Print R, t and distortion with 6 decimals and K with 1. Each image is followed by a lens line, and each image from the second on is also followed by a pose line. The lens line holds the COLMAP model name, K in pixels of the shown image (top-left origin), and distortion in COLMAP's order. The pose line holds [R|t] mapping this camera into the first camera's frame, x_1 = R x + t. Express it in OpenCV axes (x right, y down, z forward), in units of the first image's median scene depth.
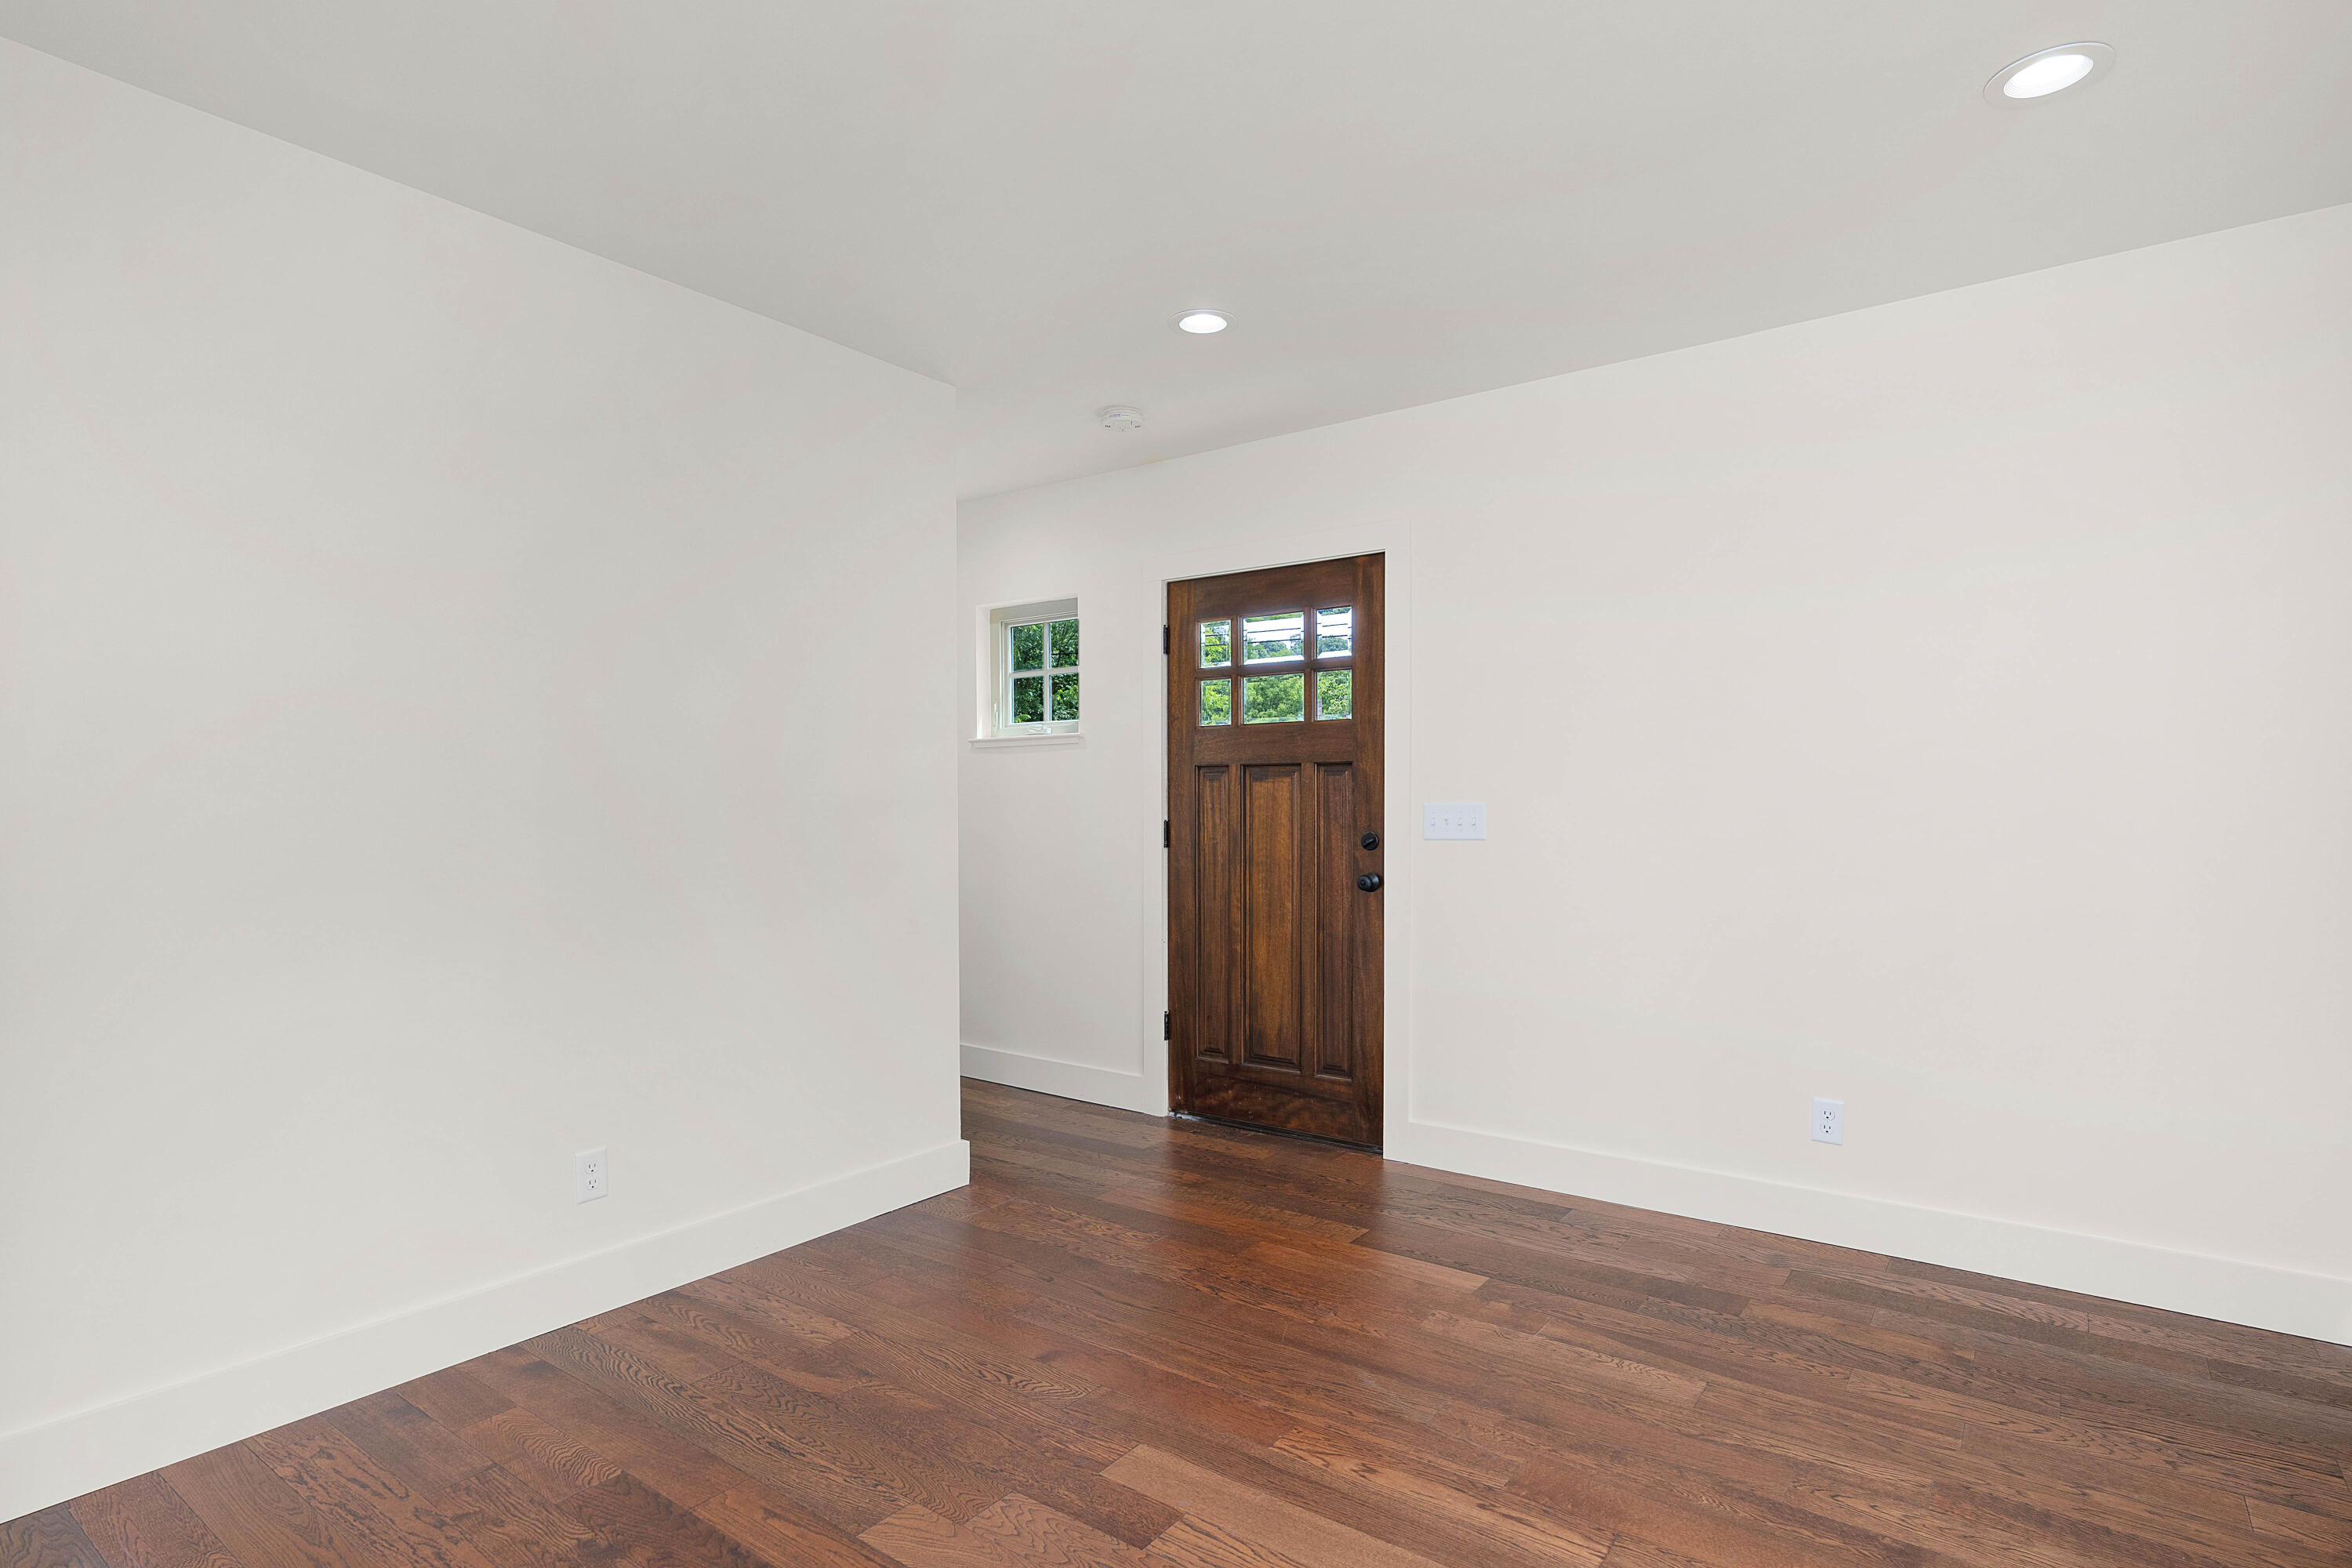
lens RADIAL K [[1216.0, 0, 1170.0], [0, 1216.0, 793.4], [0, 0, 1]] dist [-0.006038, -0.000765]
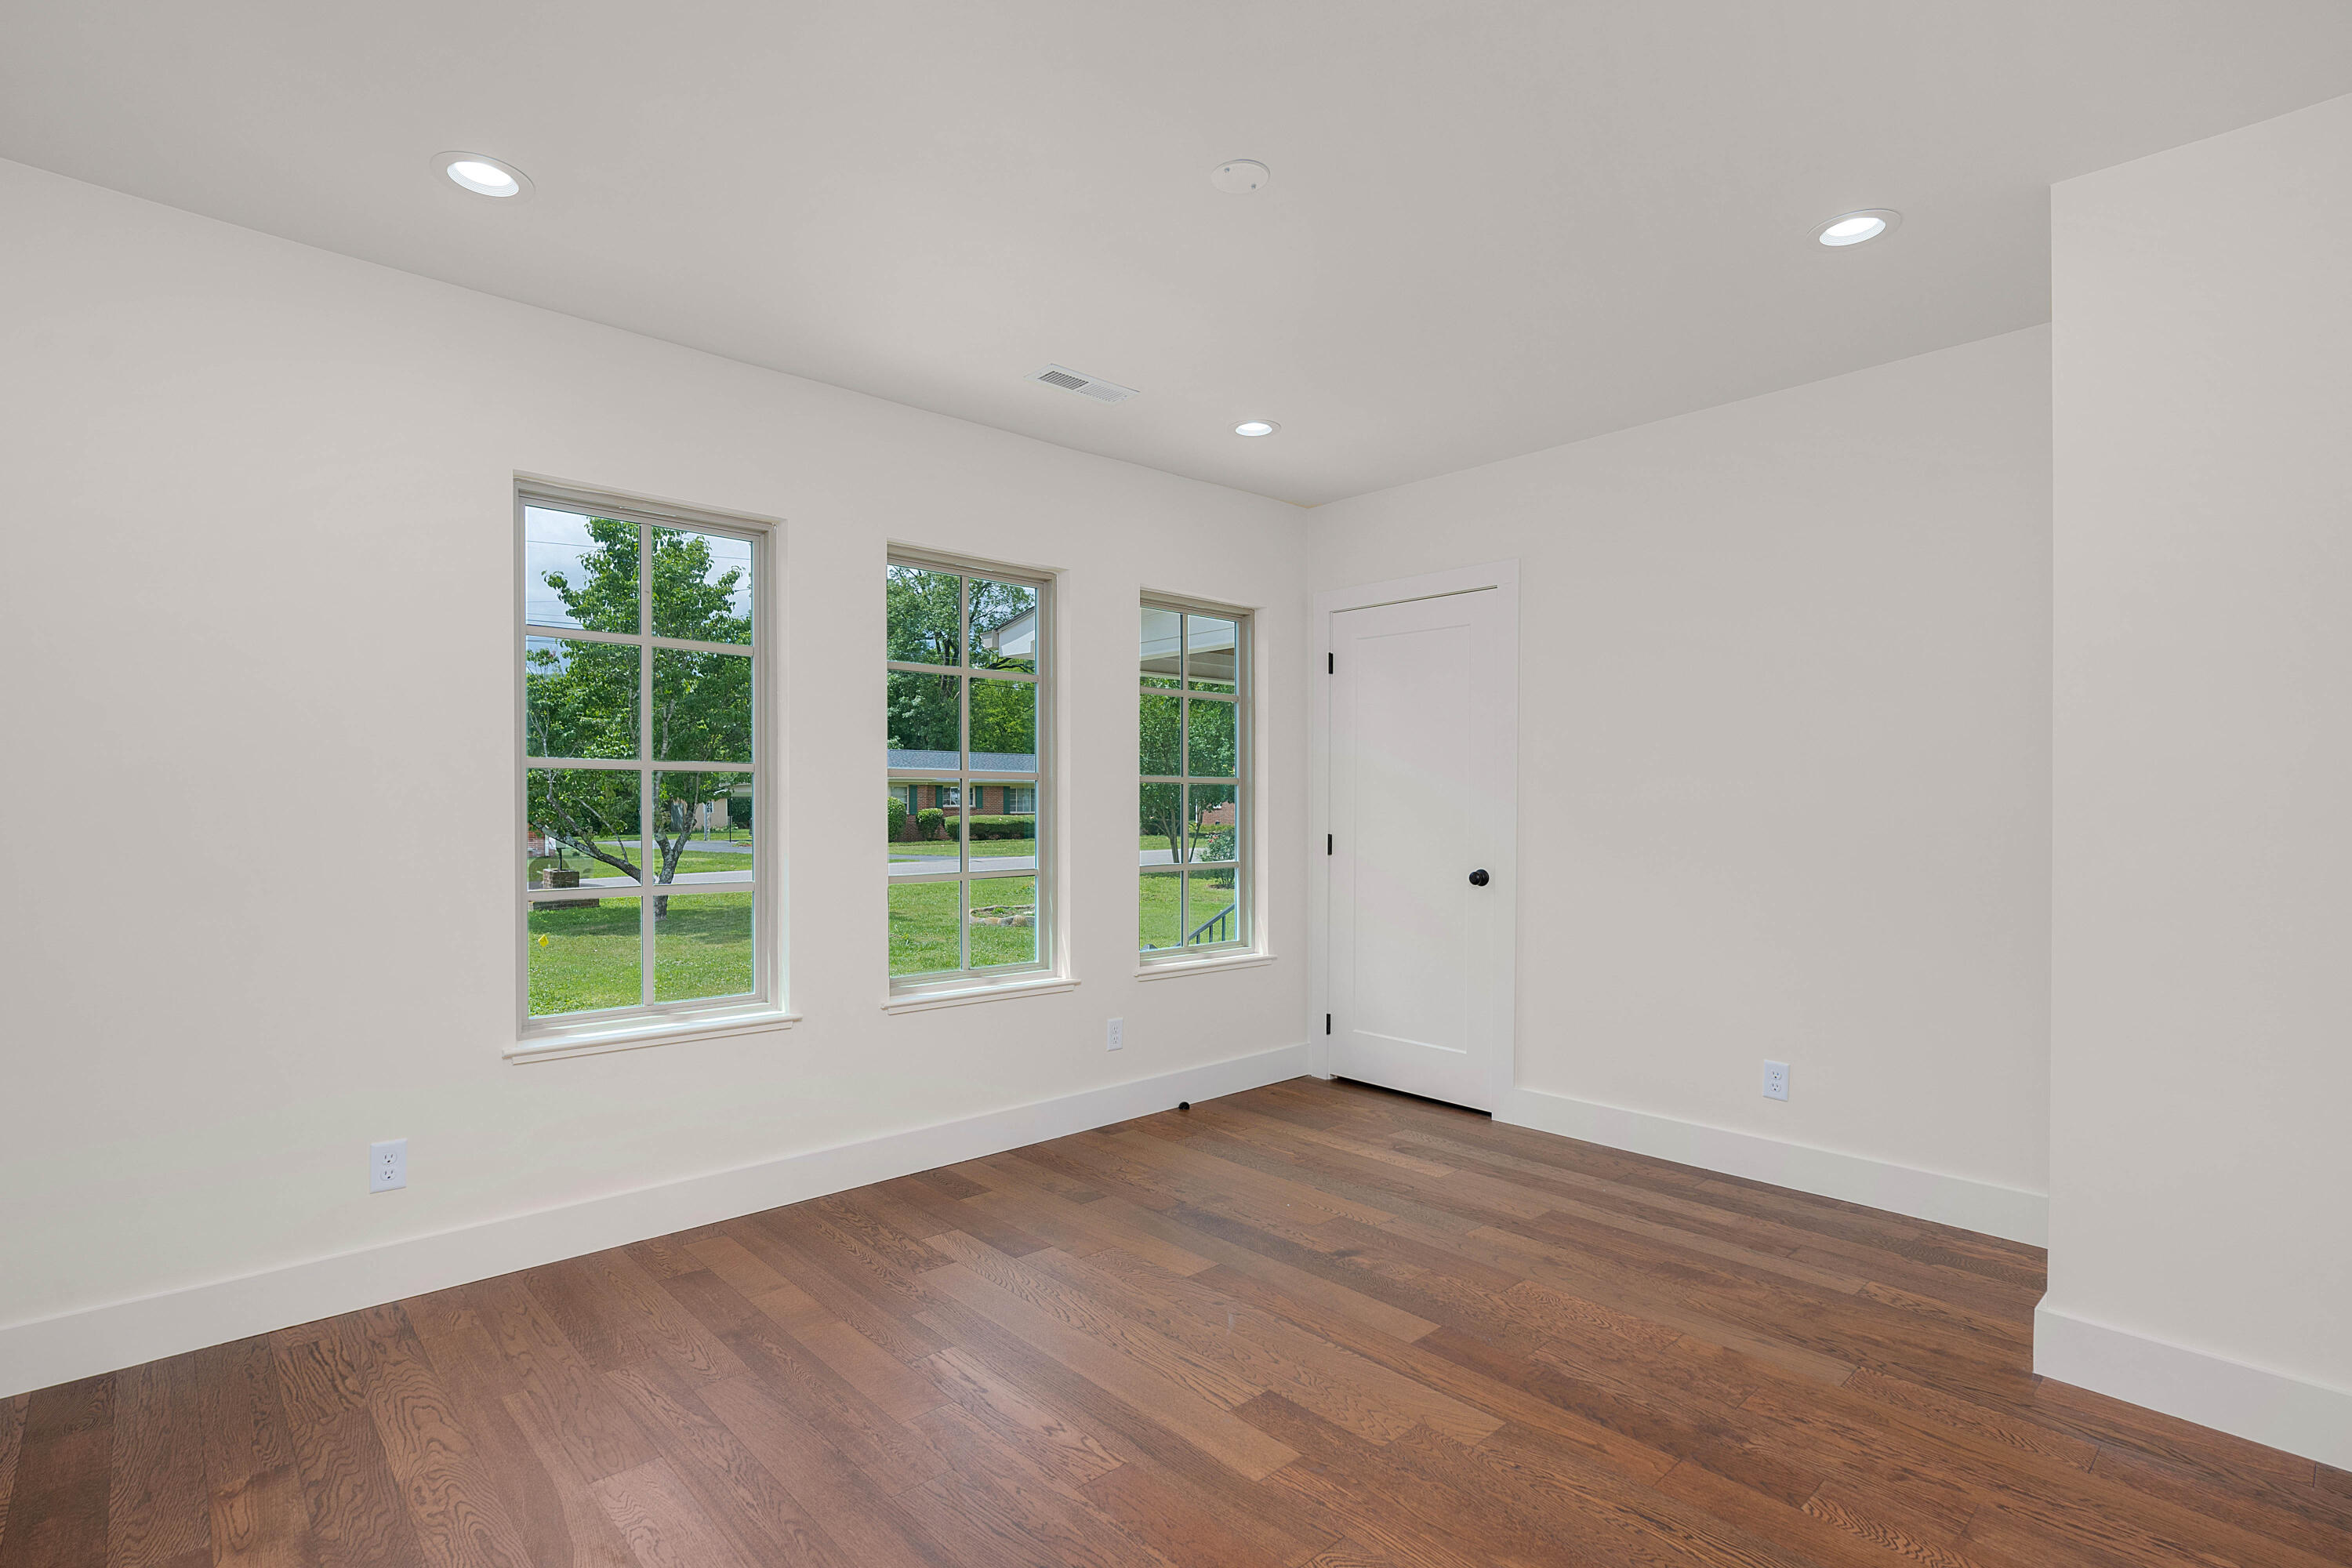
lens RADIAL K [[1152.3, 0, 1177.9], [0, 1152.3, 790.4], [0, 0, 1]] dist [0.006808, 0.000531]
pose [[-0.984007, 0.000613, 0.178131, -0.133970], [-0.001897, 0.999901, -0.013920, 0.005450], [-0.178122, -0.014035, -0.983908, 2.047681]]
